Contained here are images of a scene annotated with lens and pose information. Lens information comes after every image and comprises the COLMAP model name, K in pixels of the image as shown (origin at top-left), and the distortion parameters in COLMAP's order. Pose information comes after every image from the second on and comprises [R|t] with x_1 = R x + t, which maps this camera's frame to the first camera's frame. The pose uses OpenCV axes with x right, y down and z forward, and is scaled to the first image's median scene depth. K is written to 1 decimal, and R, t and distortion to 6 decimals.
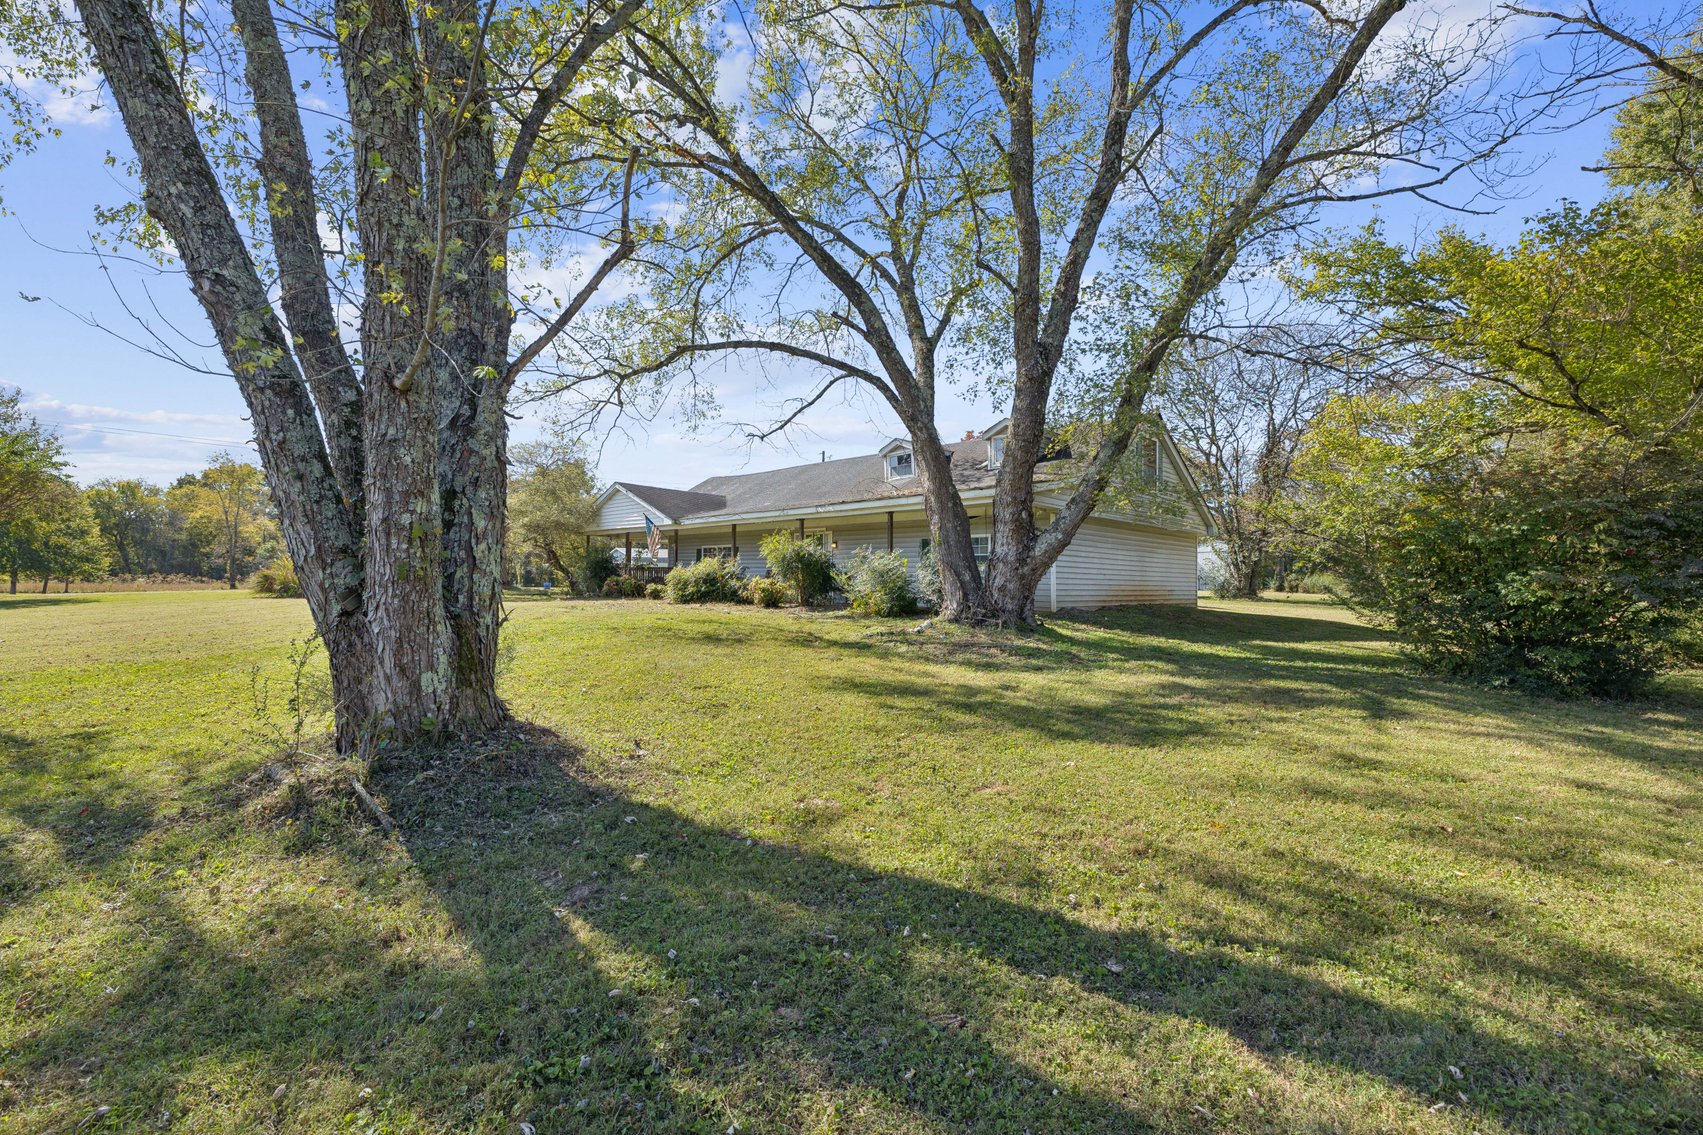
lens RADIAL K [[722.5, 0, 855.1], [0, 722.5, 570.7], [0, 0, 1]] dist [0.002855, 0.000879]
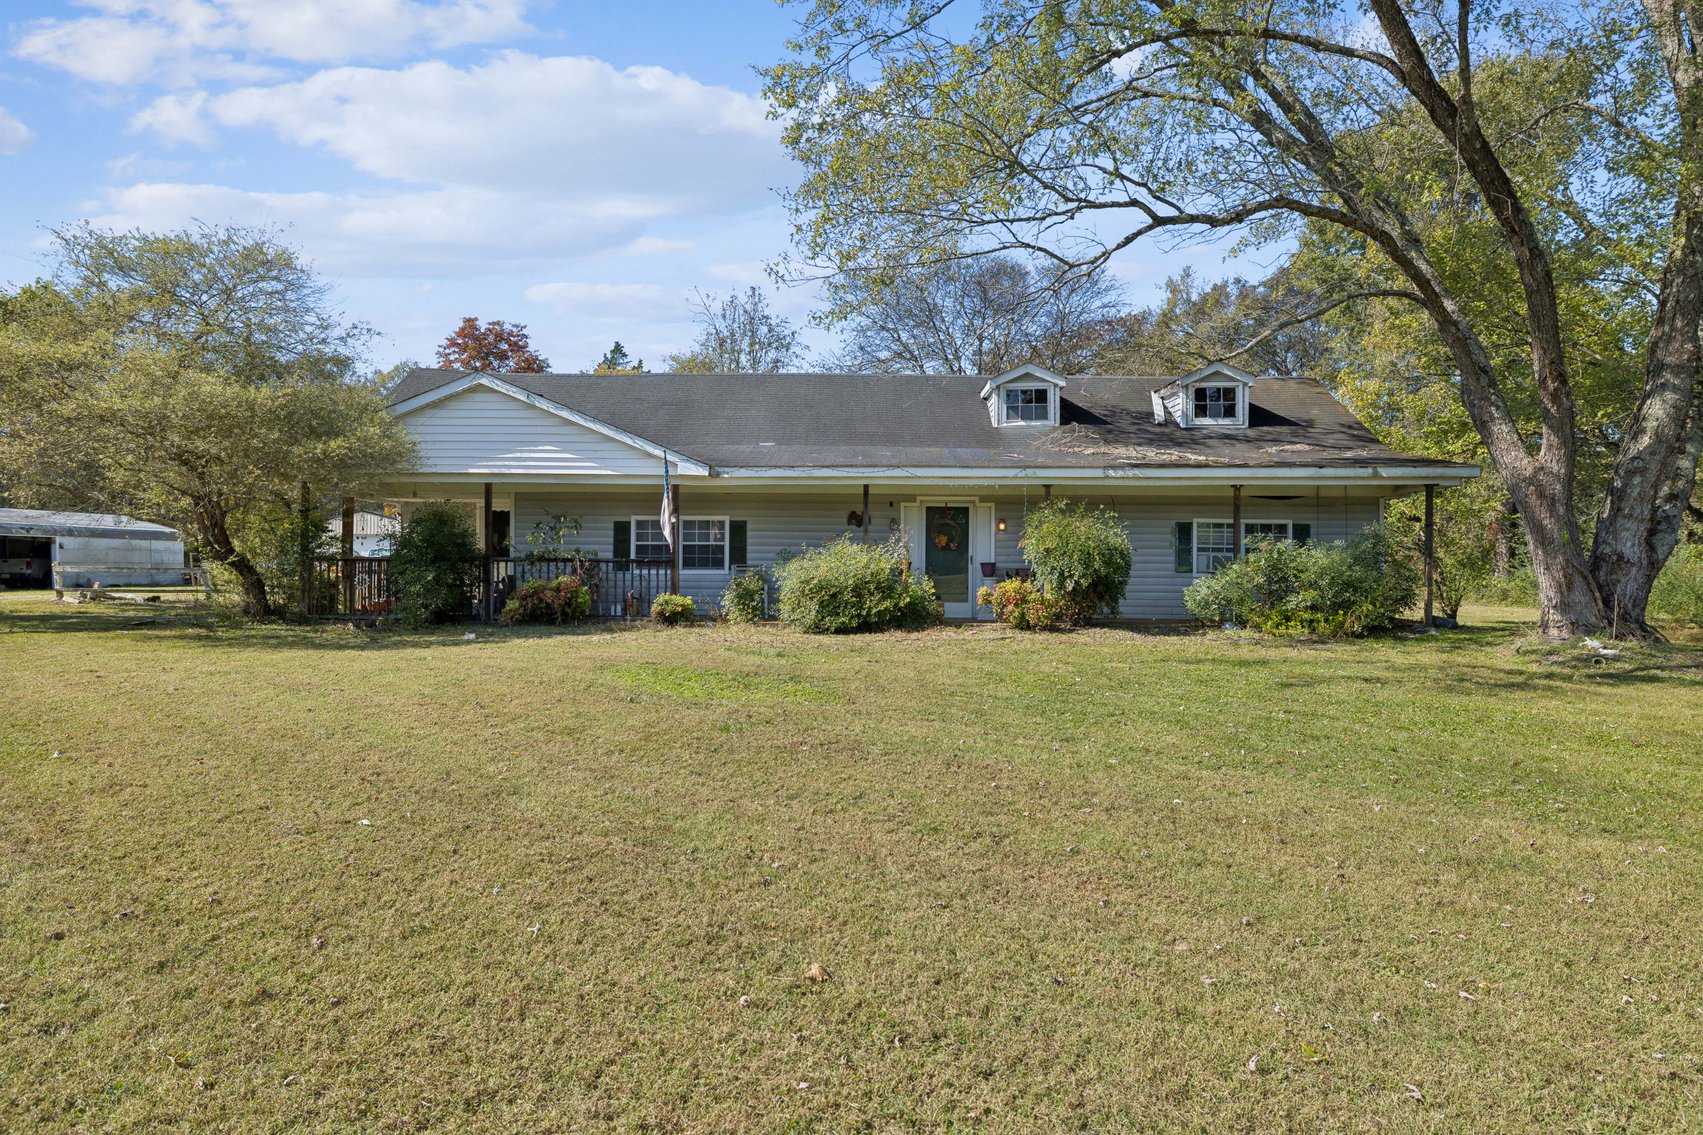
lens RADIAL K [[1051.5, 0, 847.6], [0, 1051.5, 570.0], [0, 0, 1]] dist [-0.026888, -0.002313]
pose [[0.743058, -0.008498, 0.669173, -0.730069], [-0.007136, 0.999762, 0.020621, -0.015145], [-0.669189, -0.020098, 0.742820, 0.412770]]
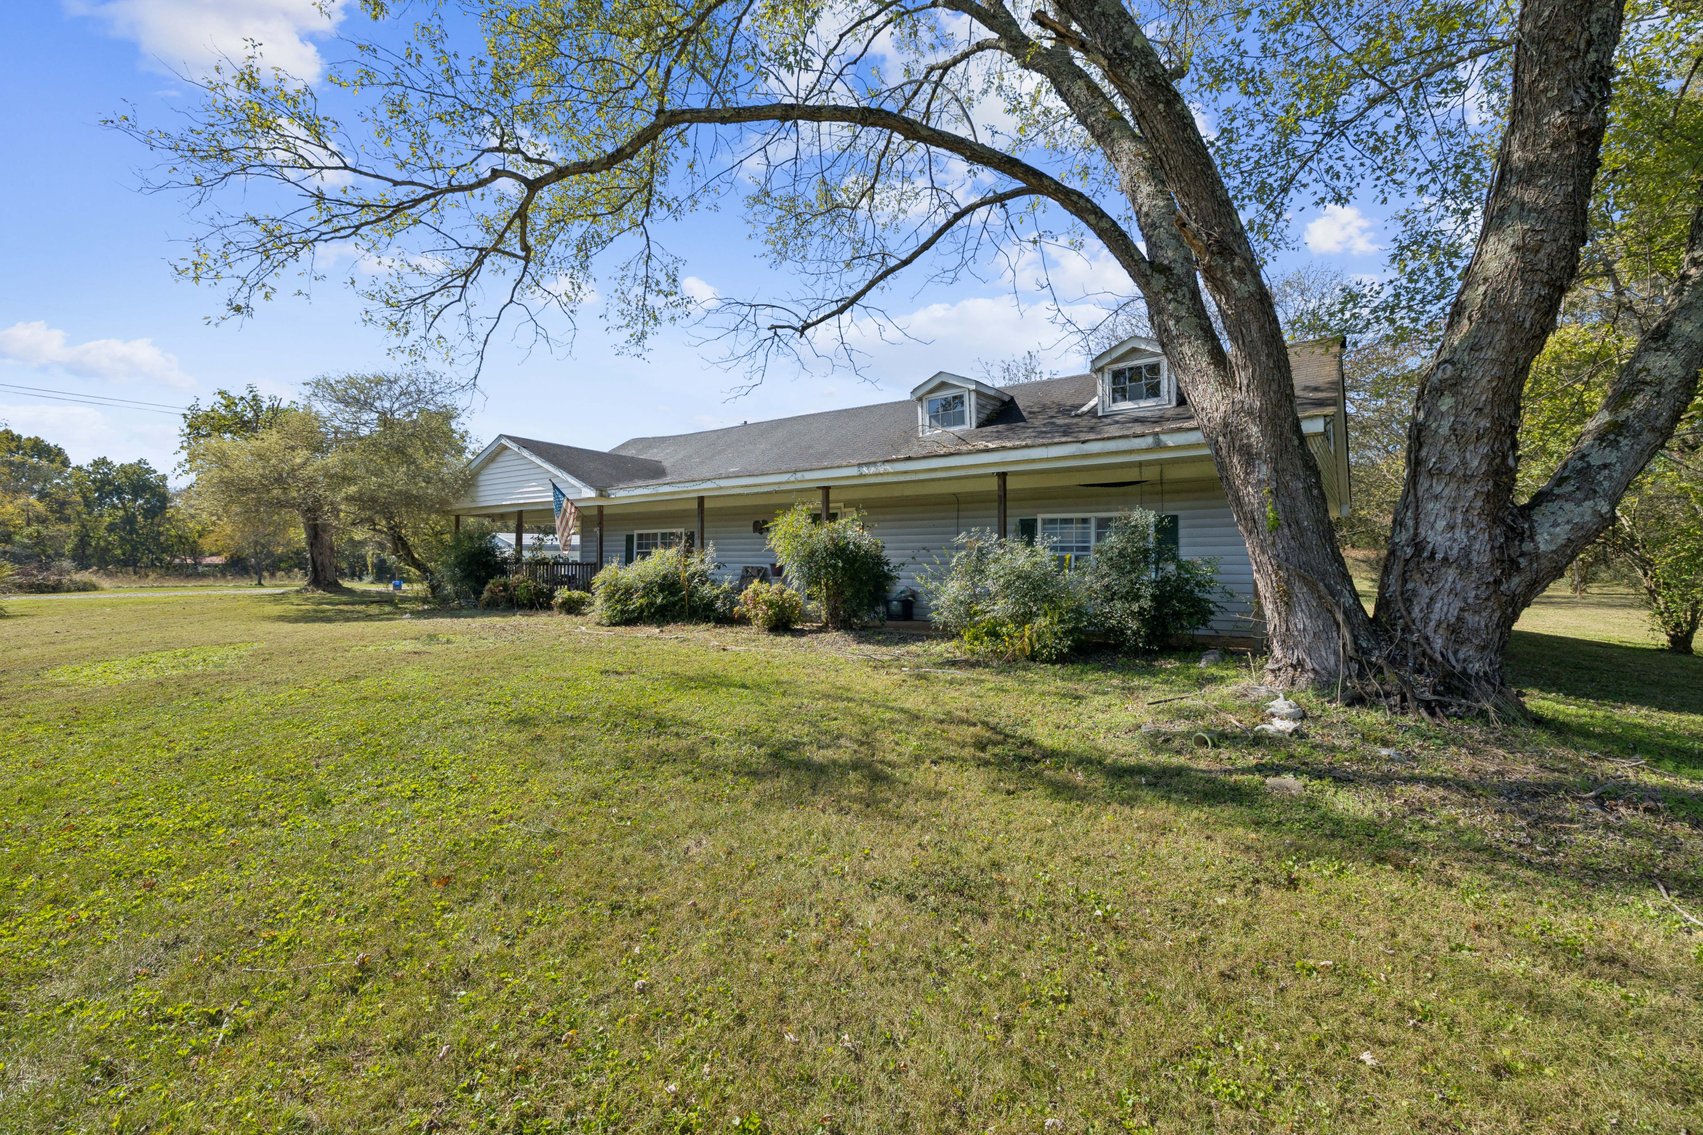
lens RADIAL K [[722.5, 0, 851.7], [0, 722.5, 557.3], [0, 0, 1]] dist [0.002855, 0.000879]
pose [[0.989335, -0.004906, 0.145576, -0.131203], [0.004540, 0.999986, 0.002844, -0.012000], [-0.145588, -0.002153, 0.989343, 0.352533]]
